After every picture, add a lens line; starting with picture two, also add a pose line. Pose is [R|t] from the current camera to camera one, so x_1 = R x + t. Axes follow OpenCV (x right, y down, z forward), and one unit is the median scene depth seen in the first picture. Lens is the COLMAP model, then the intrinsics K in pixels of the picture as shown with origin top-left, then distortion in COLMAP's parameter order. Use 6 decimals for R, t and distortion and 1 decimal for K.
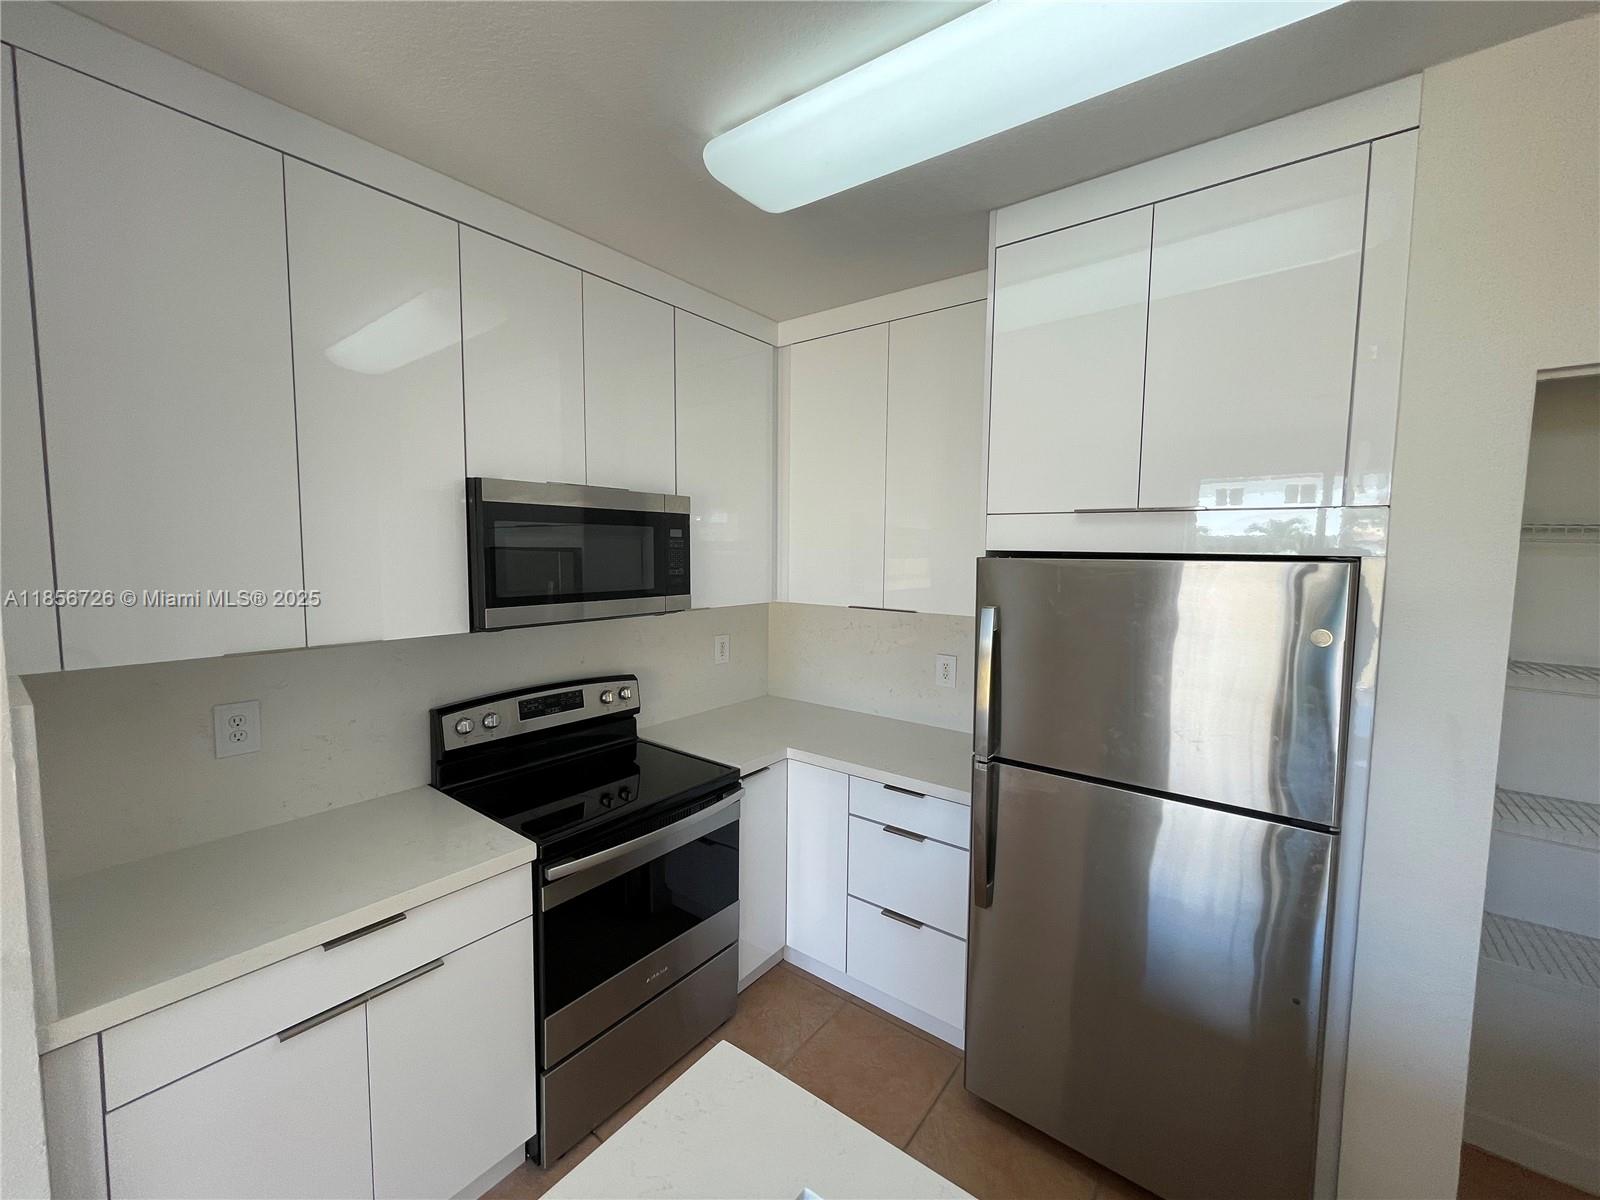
lens RADIAL K [[645.2, 0, 800.0], [0, 645.2, 600.0], [0, 0, 1]] dist [-0.000993, -0.000142]
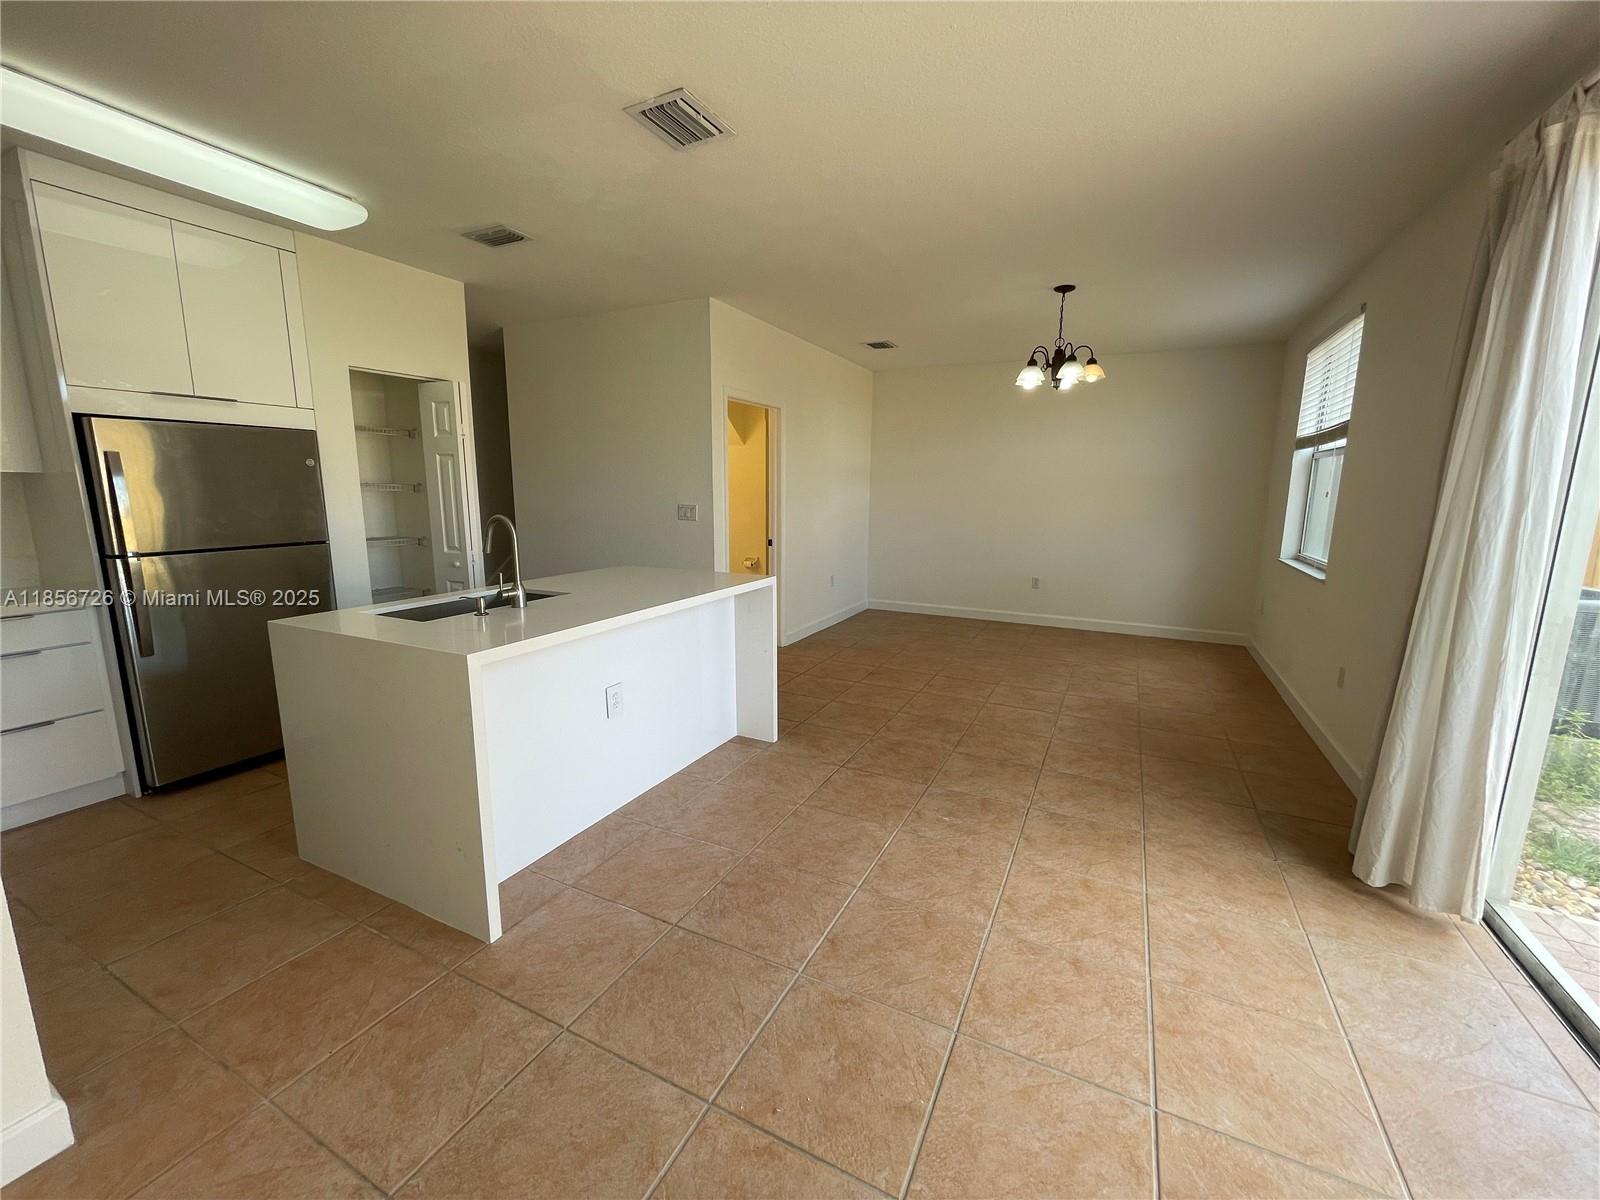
lens RADIAL K [[645.2, 0, 800.0], [0, 645.2, 600.0], [0, 0, 1]] dist [-0.000993, -0.000142]
pose [[-0.180633, -0.178360, 0.967243, -1.214492], [0.073805, 0.978189, 0.194162, 0.135476], [-0.980777, 0.106460, -0.163530, -0.226346]]
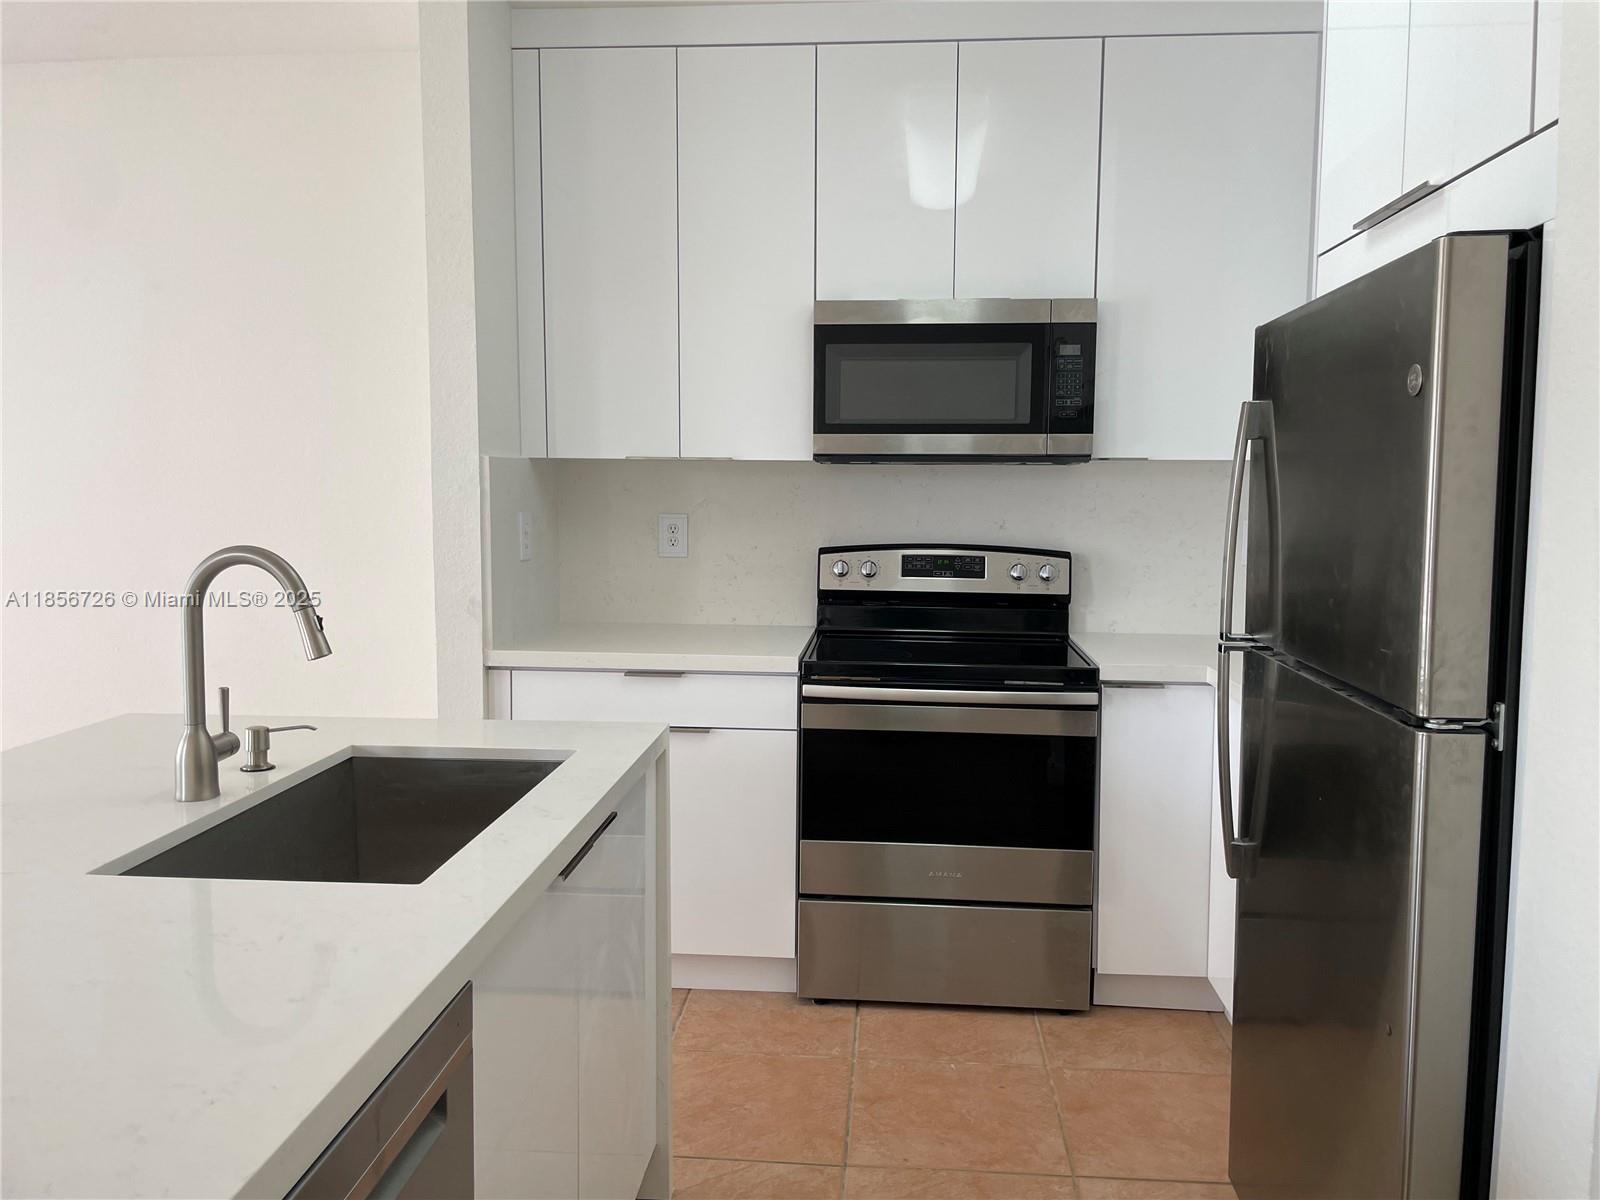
lens RADIAL K [[1225.0, 0, 809.0], [0, 1225.0, 602.5], [0, 0, 1]] dist [0.068151, -0.001572]
pose [[0.541347, 0.081385, -0.836851, 0.905770], [-0.067203, 0.996308, 0.053420, 0.139109], [0.838109, 0.027320, 0.544818, -0.029320]]
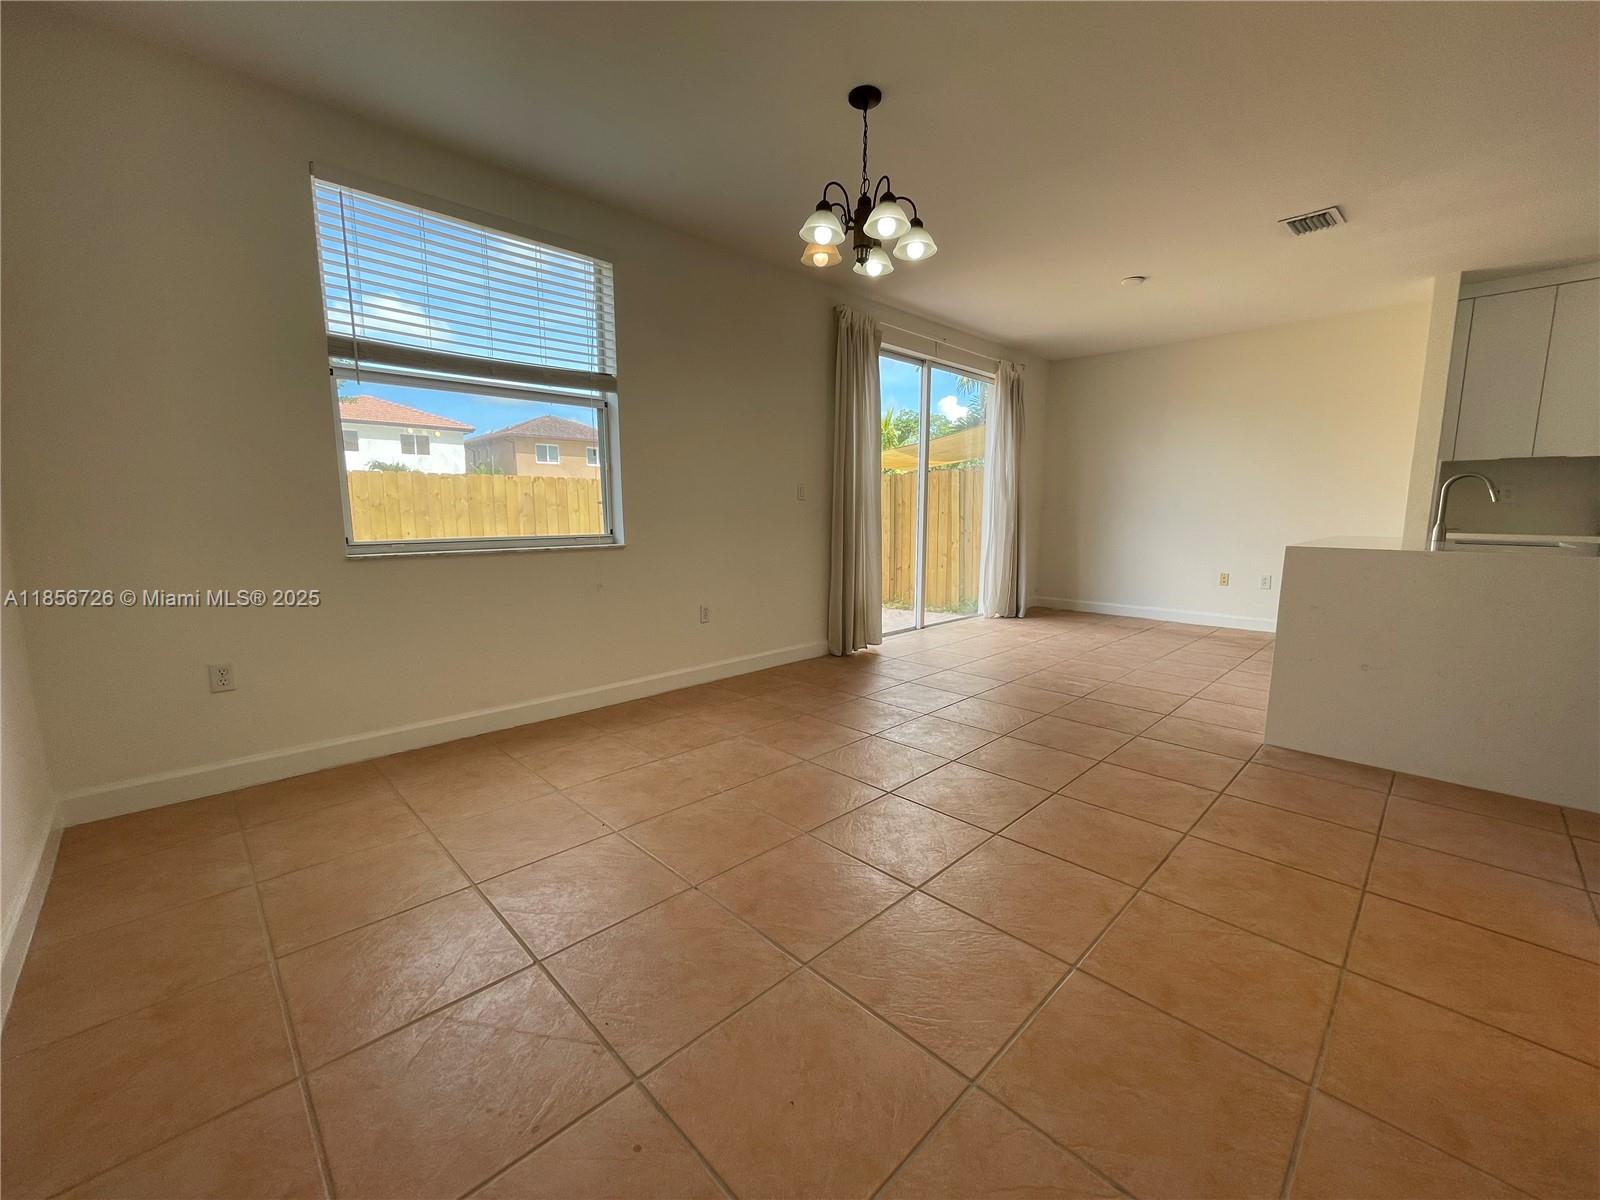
lens RADIAL K [[645.2, 0, 800.0], [0, 645.2, 600.0], [0, 0, 1]] dist [-0.000993, -0.000142]
pose [[-0.147801, 0.133911, -0.979910, 1.776660], [-0.082674, 0.985651, 0.147165, 0.381833], [0.985556, 0.102764, -0.134609, -1.223361]]
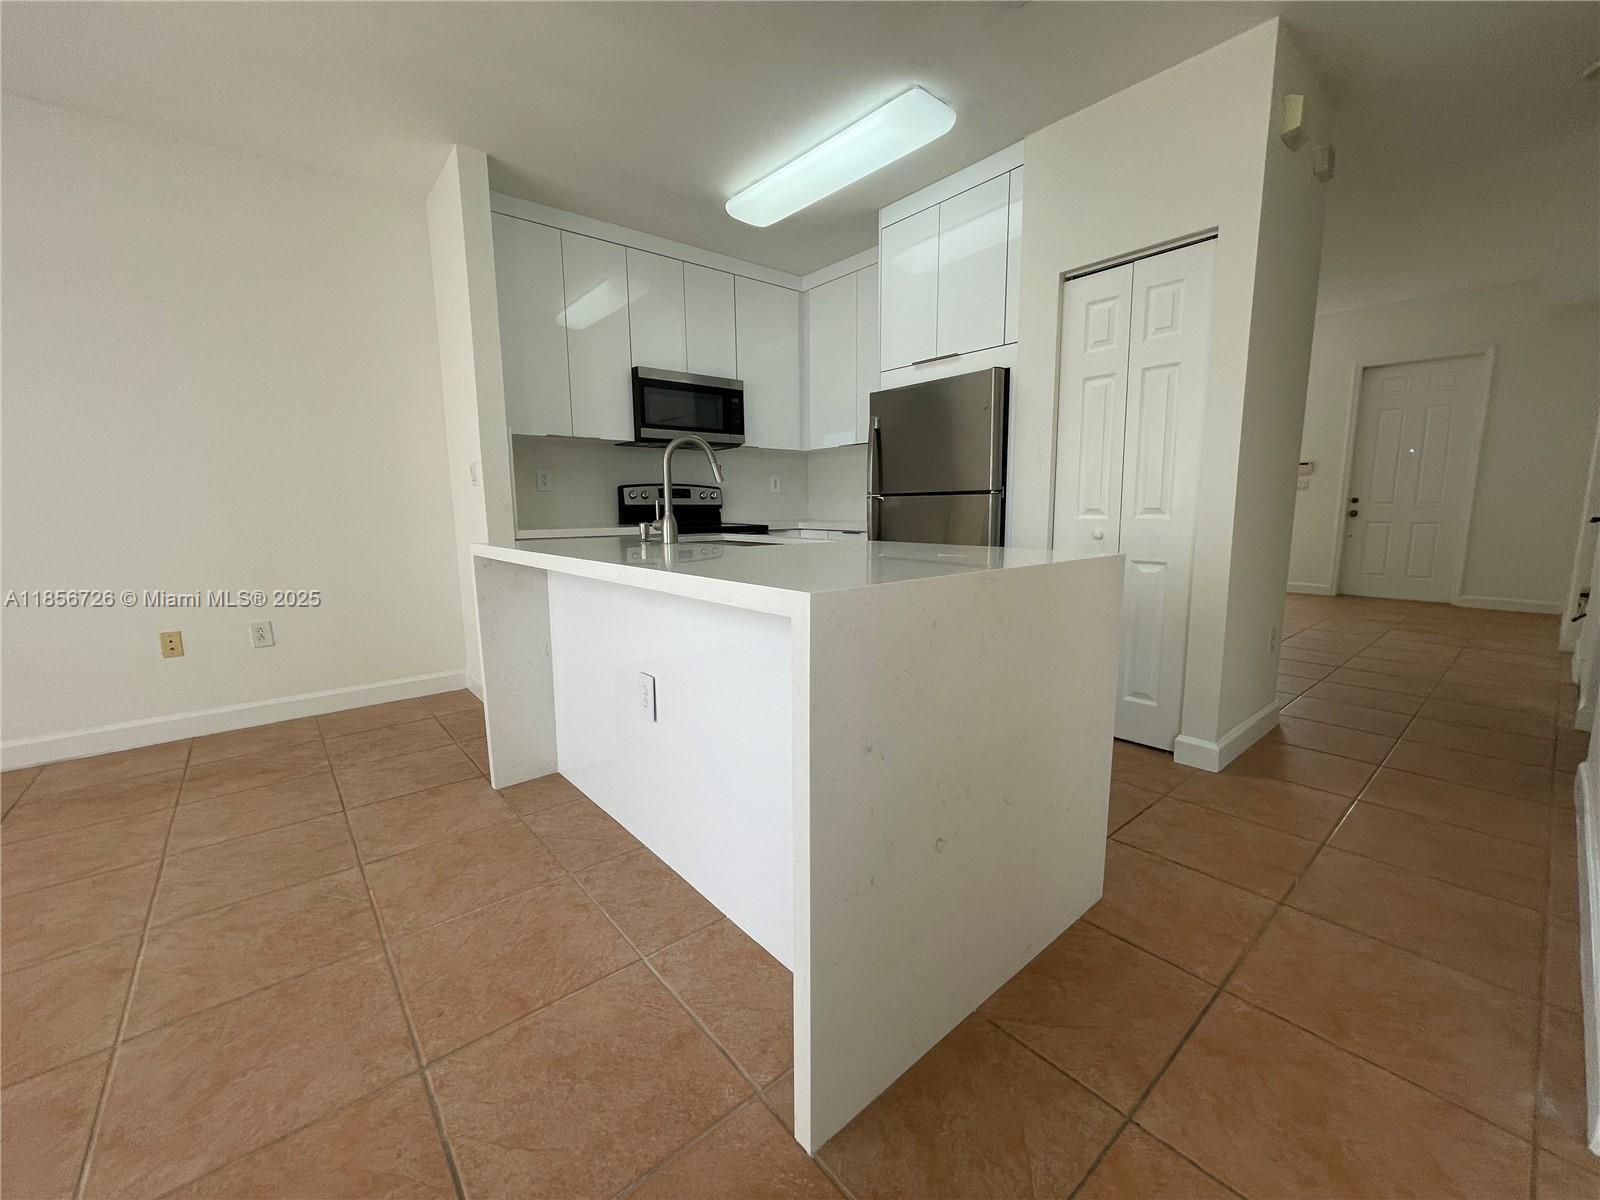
lens RADIAL K [[645.2, 0, 800.0], [0, 645.2, 600.0], [0, 0, 1]] dist [-0.000993, -0.000142]
pose [[0.975873, 0.014997, -0.217823, 0.421101], [0.000223, 0.997570, 0.069678, 0.356772], [0.218338, -0.068045, 0.973498, -0.844518]]
